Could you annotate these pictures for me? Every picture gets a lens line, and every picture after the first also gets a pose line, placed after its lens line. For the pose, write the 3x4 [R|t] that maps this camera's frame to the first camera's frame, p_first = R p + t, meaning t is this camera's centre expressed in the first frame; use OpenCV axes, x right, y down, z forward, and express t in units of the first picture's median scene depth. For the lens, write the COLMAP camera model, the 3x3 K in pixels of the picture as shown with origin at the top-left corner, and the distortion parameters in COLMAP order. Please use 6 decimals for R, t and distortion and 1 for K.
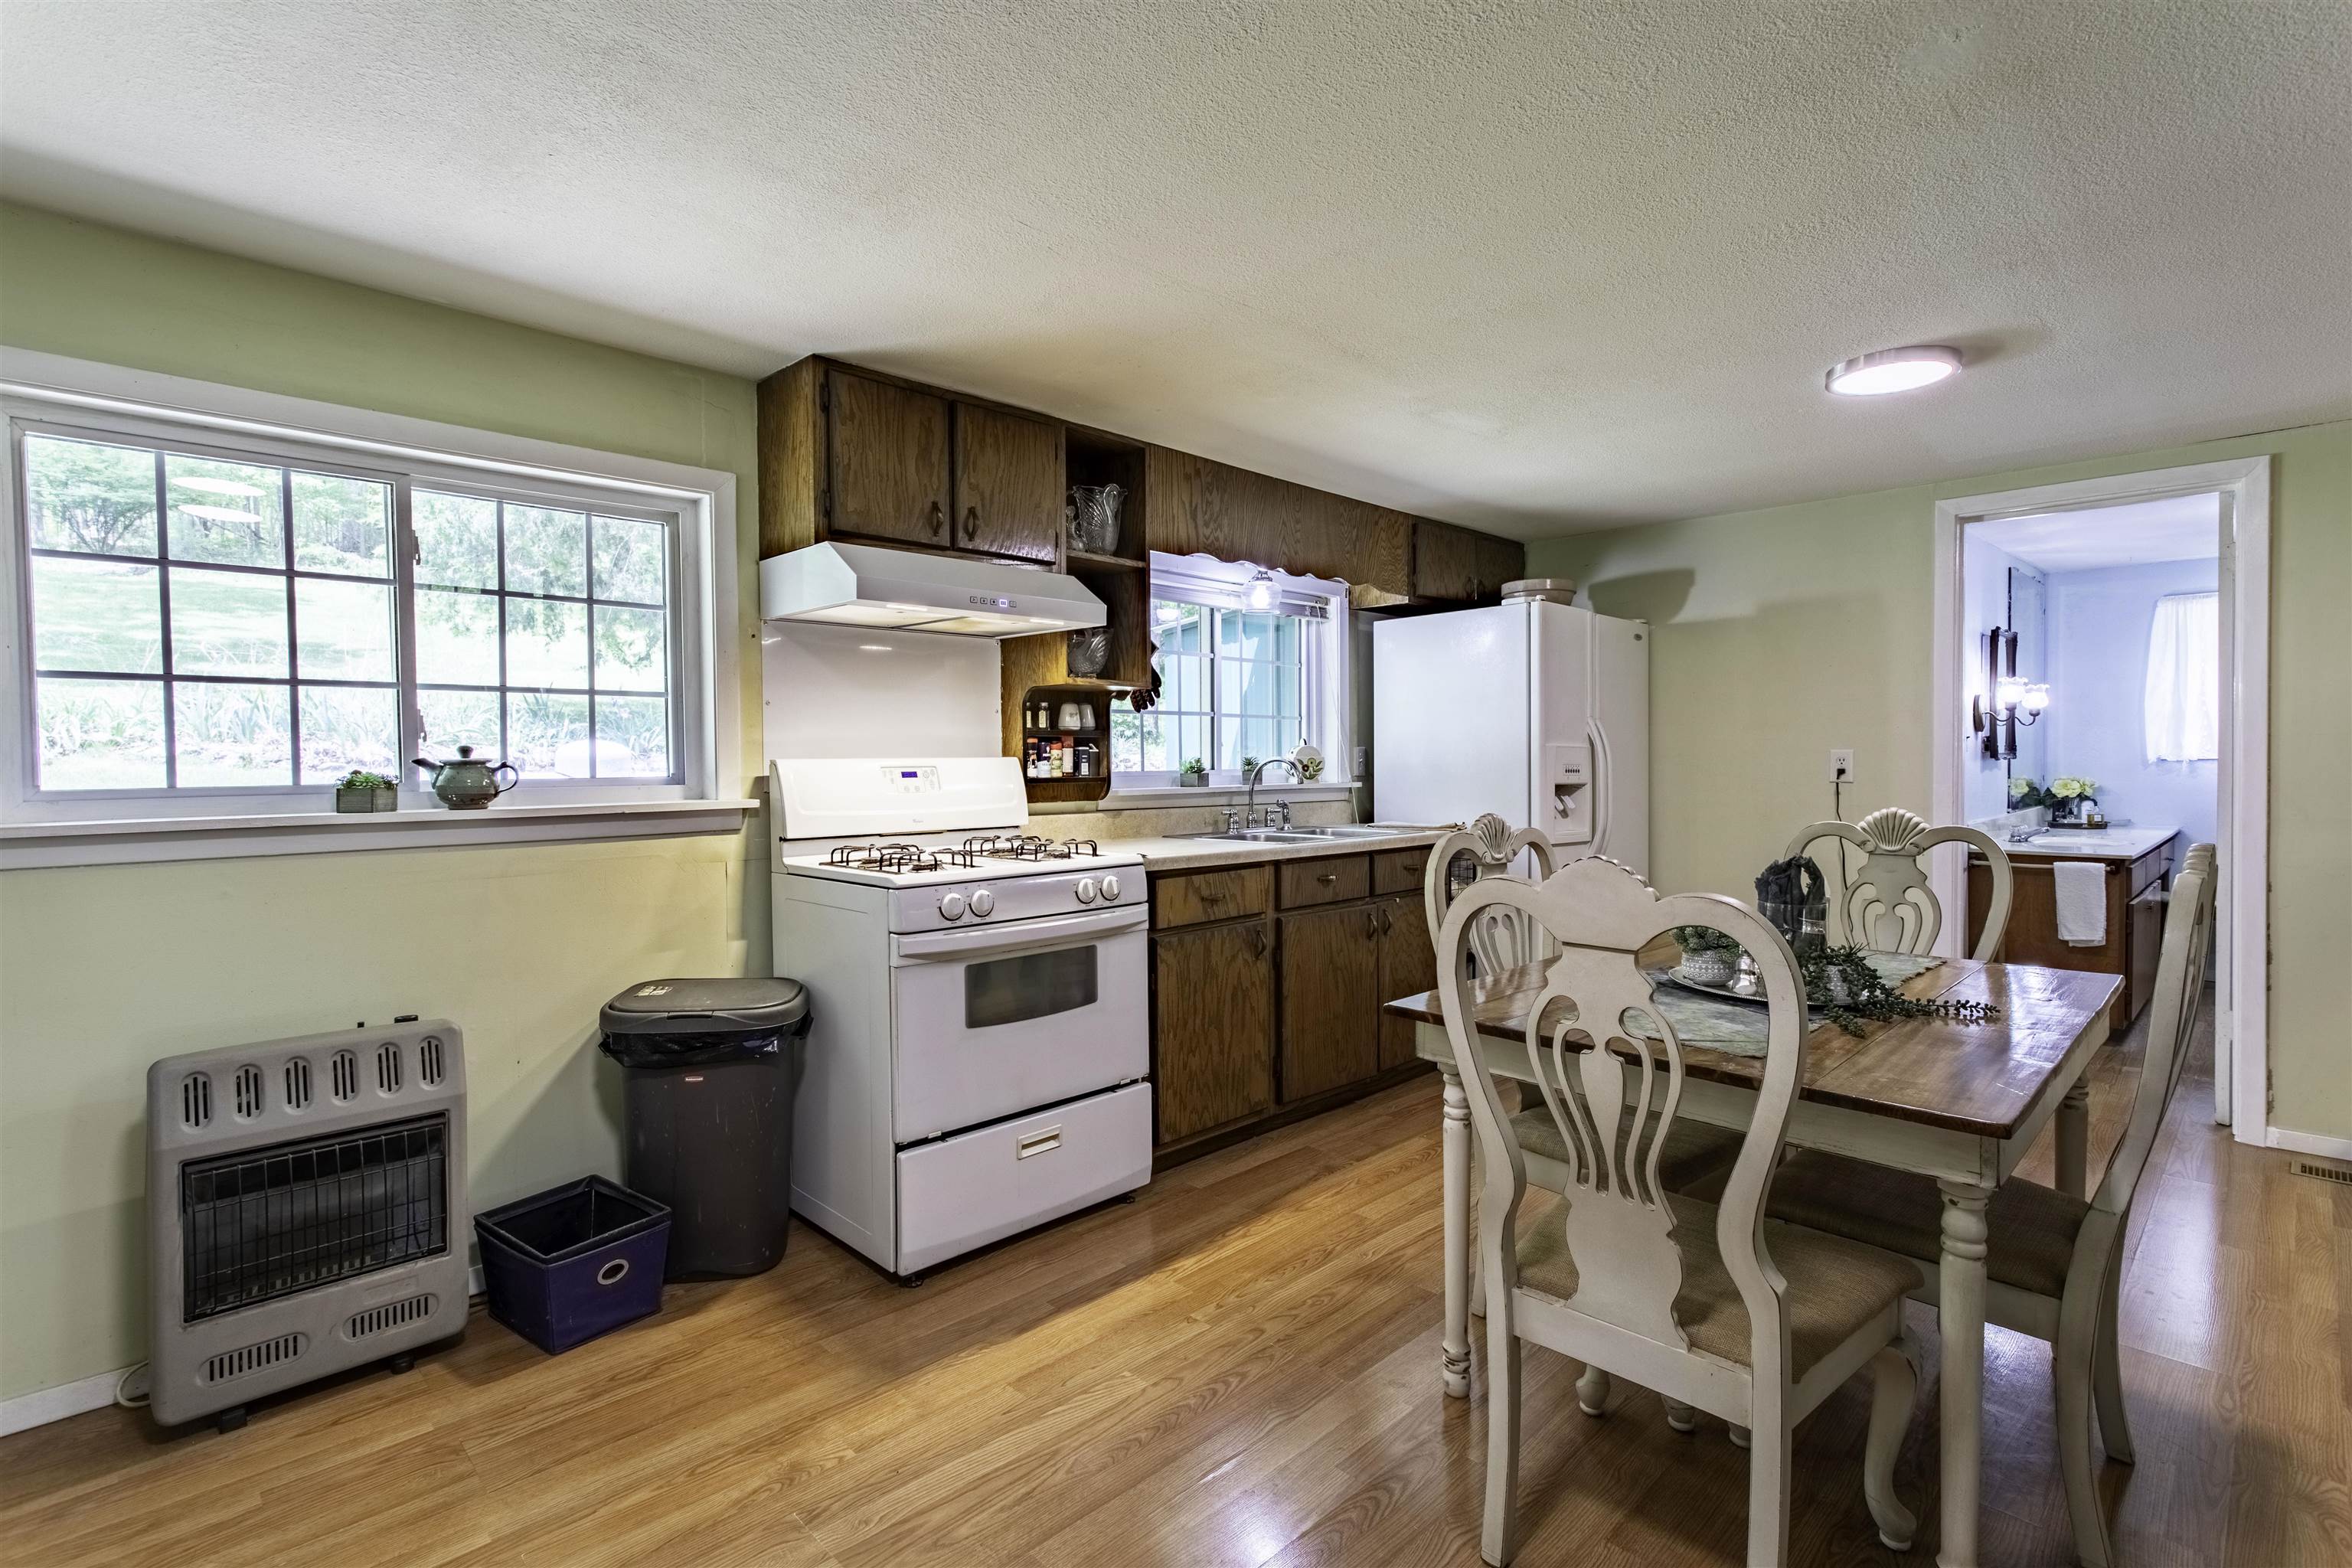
lens RADIAL K [[1107.3, 0, 1167.1], [0, 1107.3, 777.9], [0, 0, 1]] dist [0.000507, 0.002216]
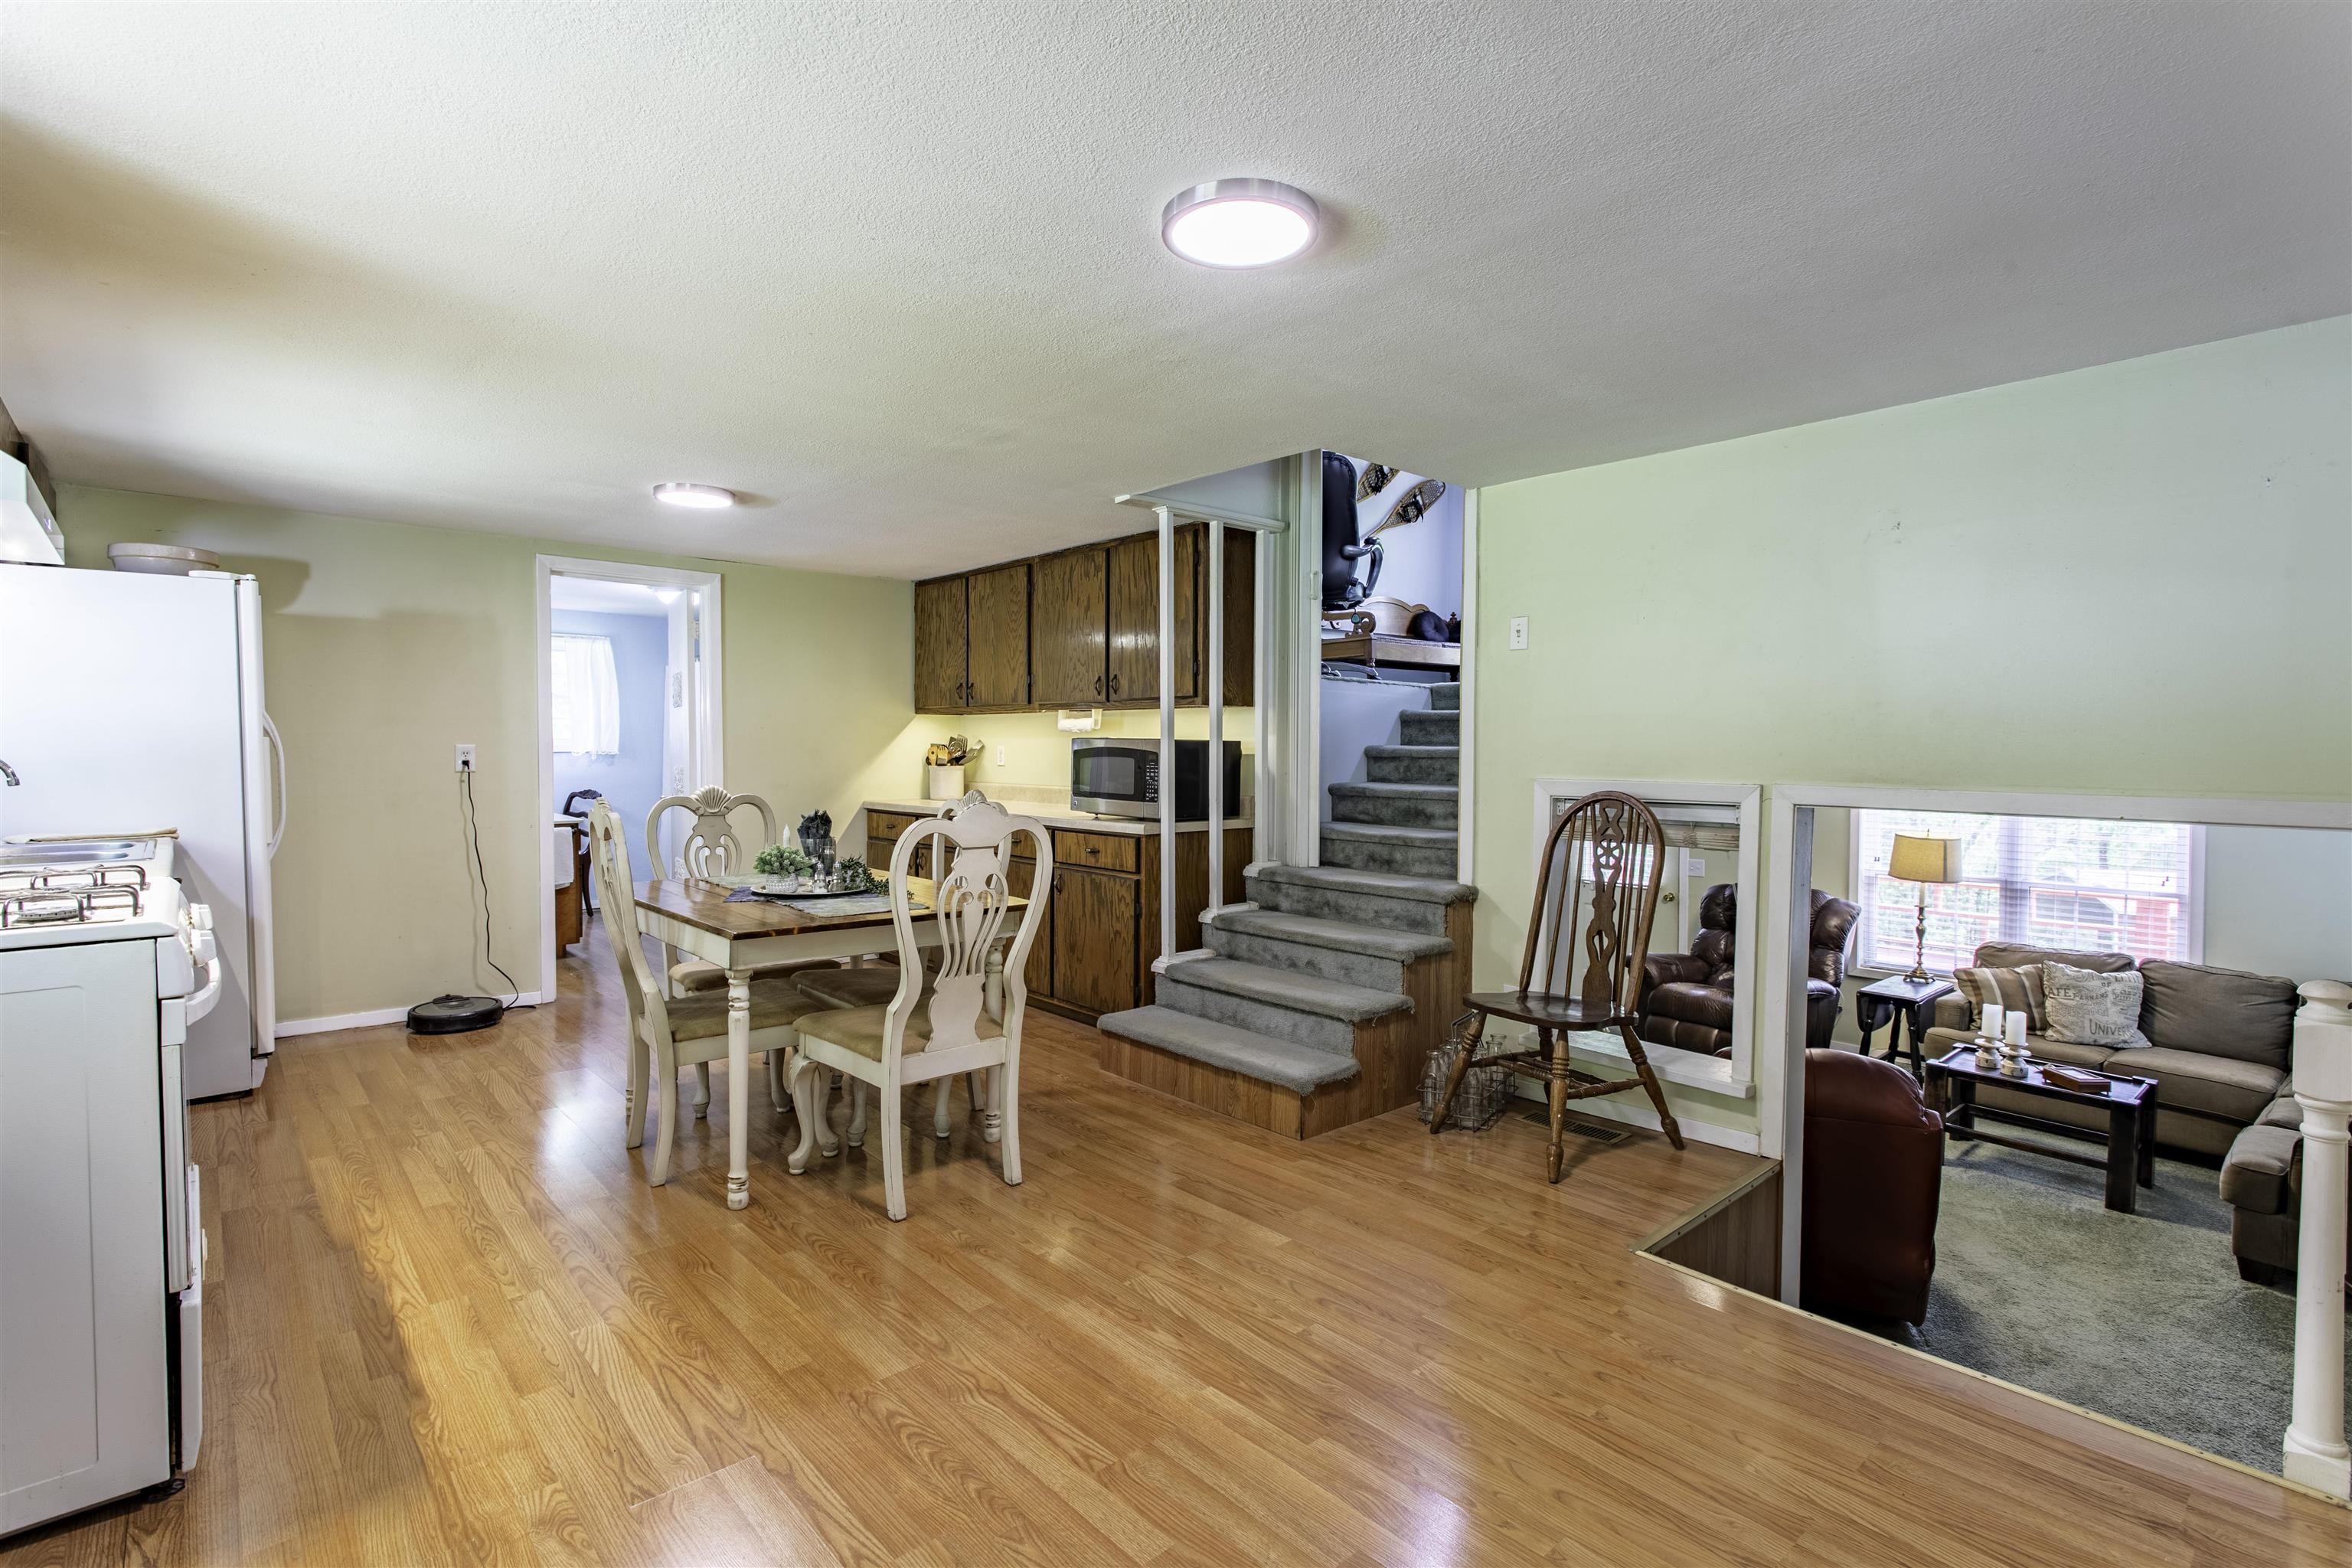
lens RADIAL K [[1107.3, 0, 1167.1], [0, 1107.3, 777.9], [0, 0, 1]] dist [0.000507, 0.002216]
pose [[0.051085, -0.022573, 0.998439, -0.704766], [0.015734, 0.999639, 0.021795, -0.005045], [-0.998570, 0.014596, 0.051421, 0.246468]]
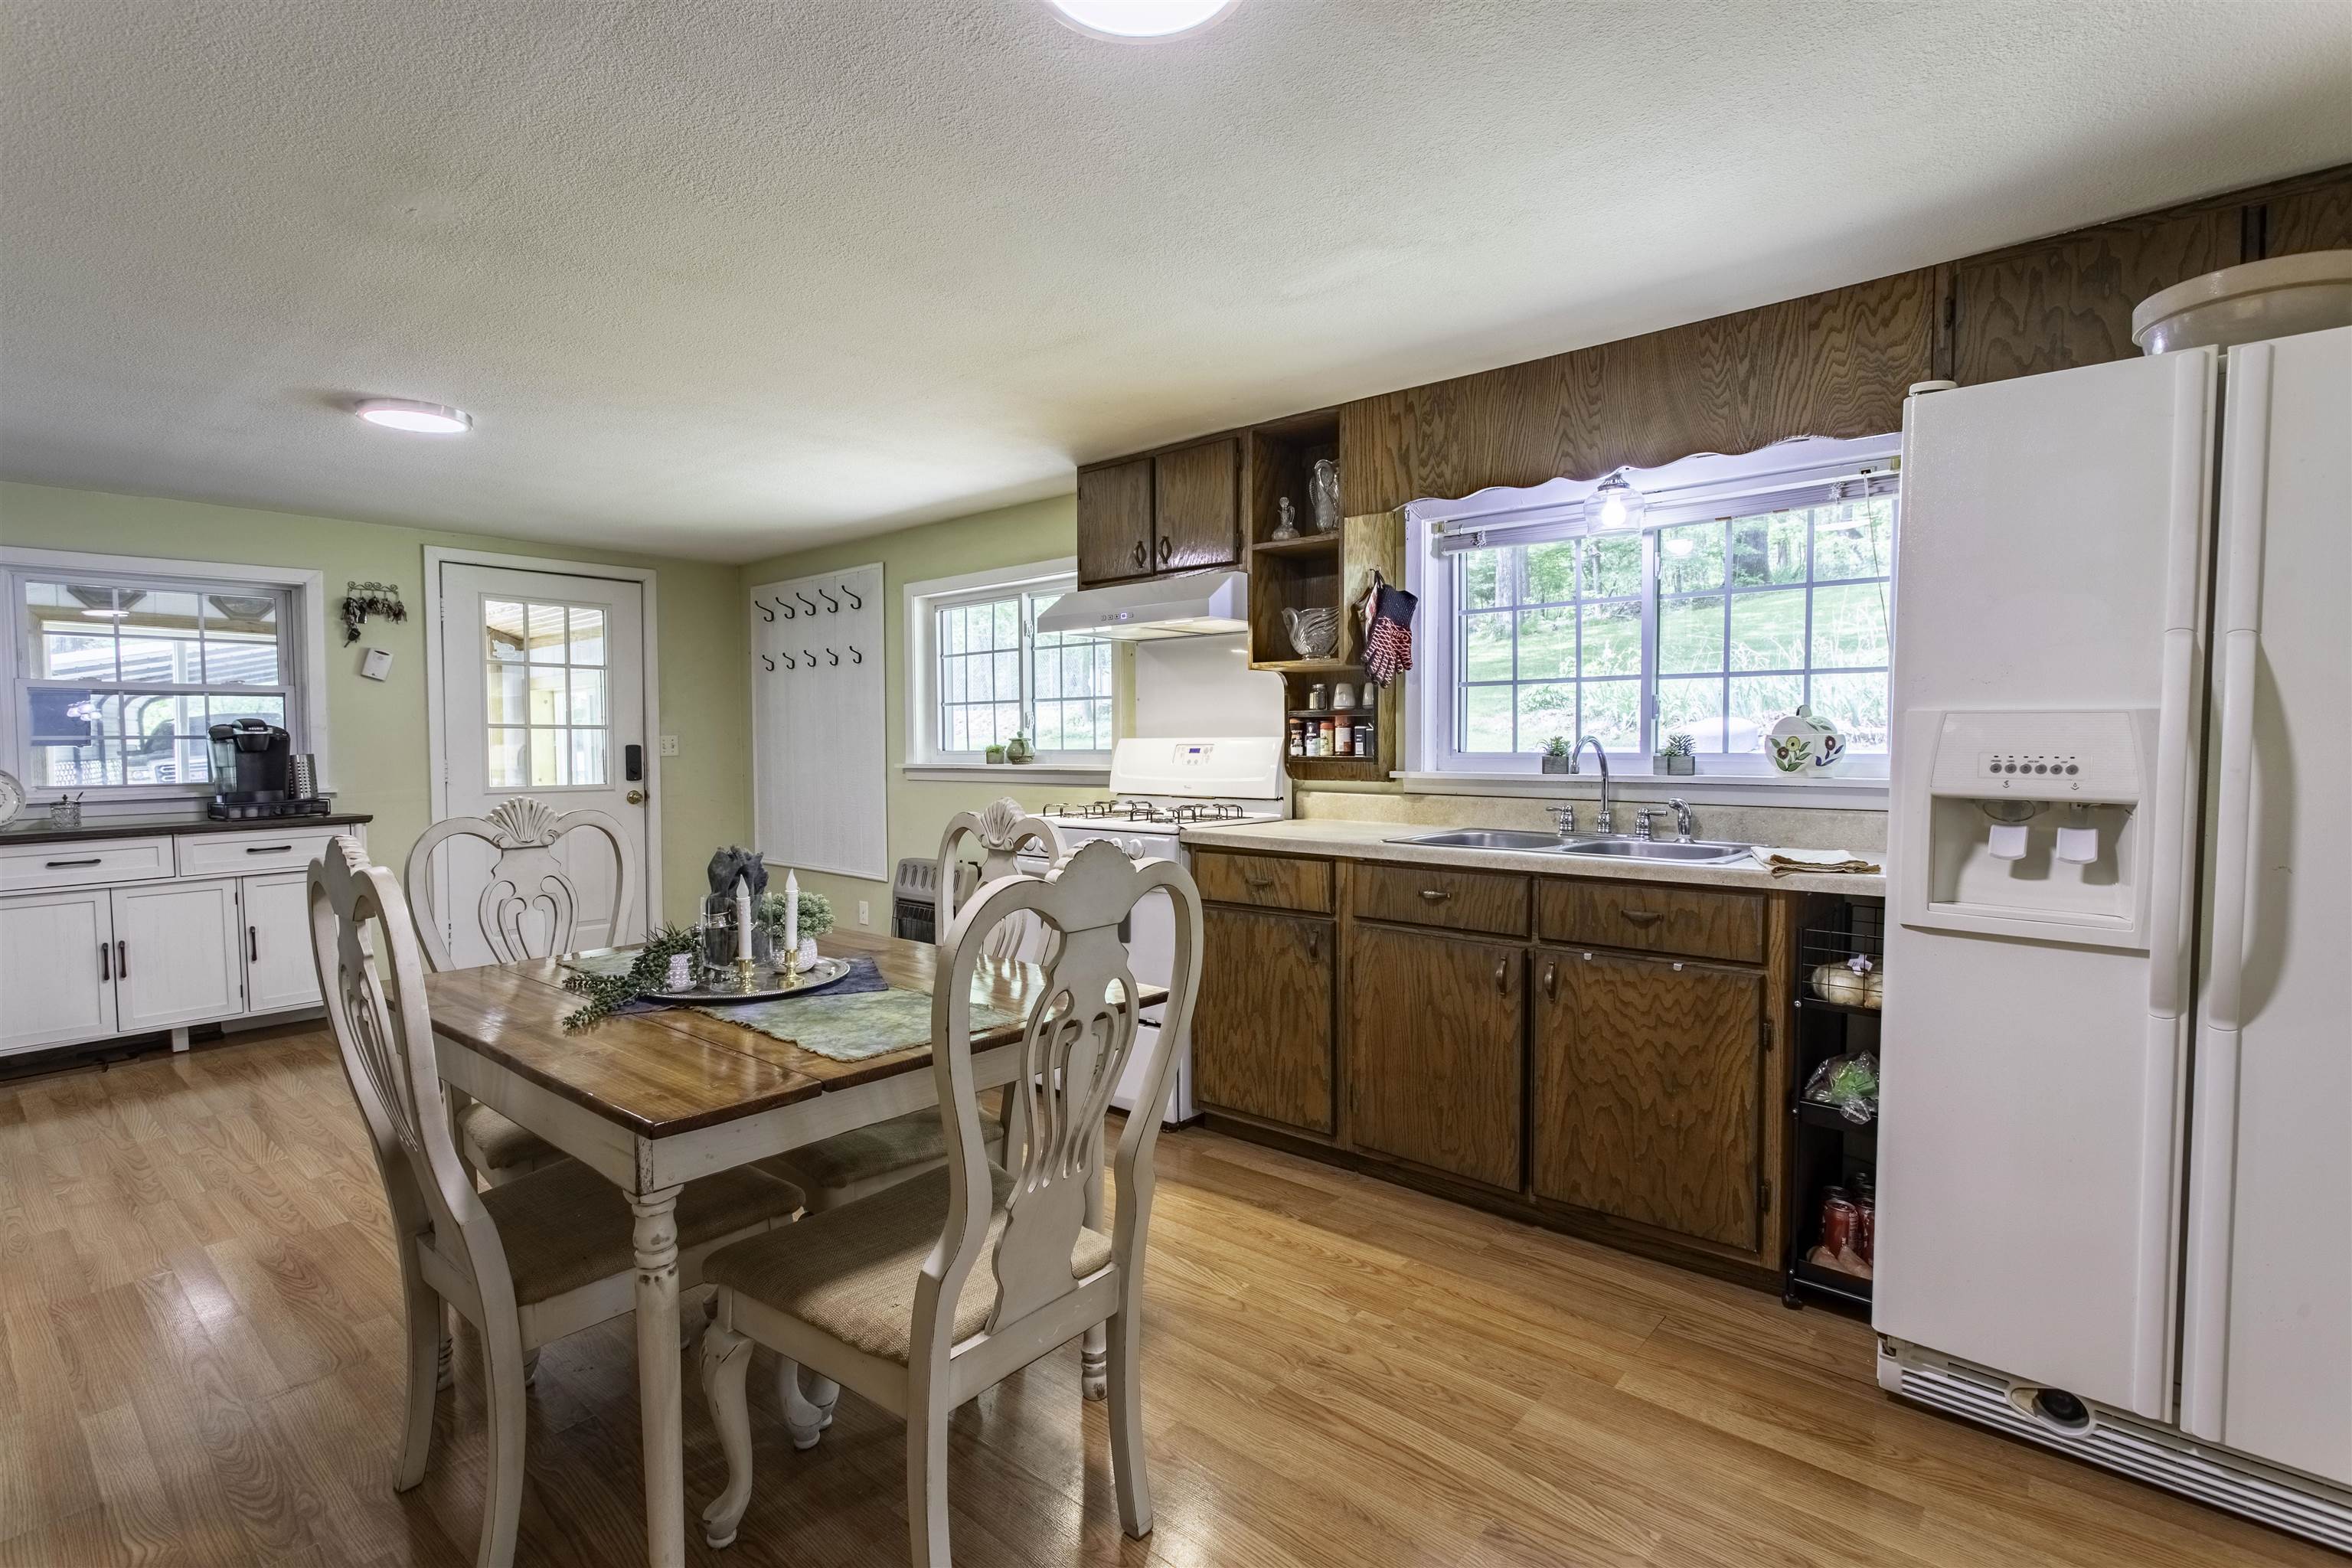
lens RADIAL K [[1108.6, 0, 1174.6], [0, 1108.6, 778.7], [0, 0, 1]] dist [-0.001609, 0.000453]
pose [[0.084839, 0.039537, -0.995610, 0.994522], [-0.014387, 0.999157, 0.038452, -0.018578], [0.996291, 0.011062, 0.085336, 0.838187]]
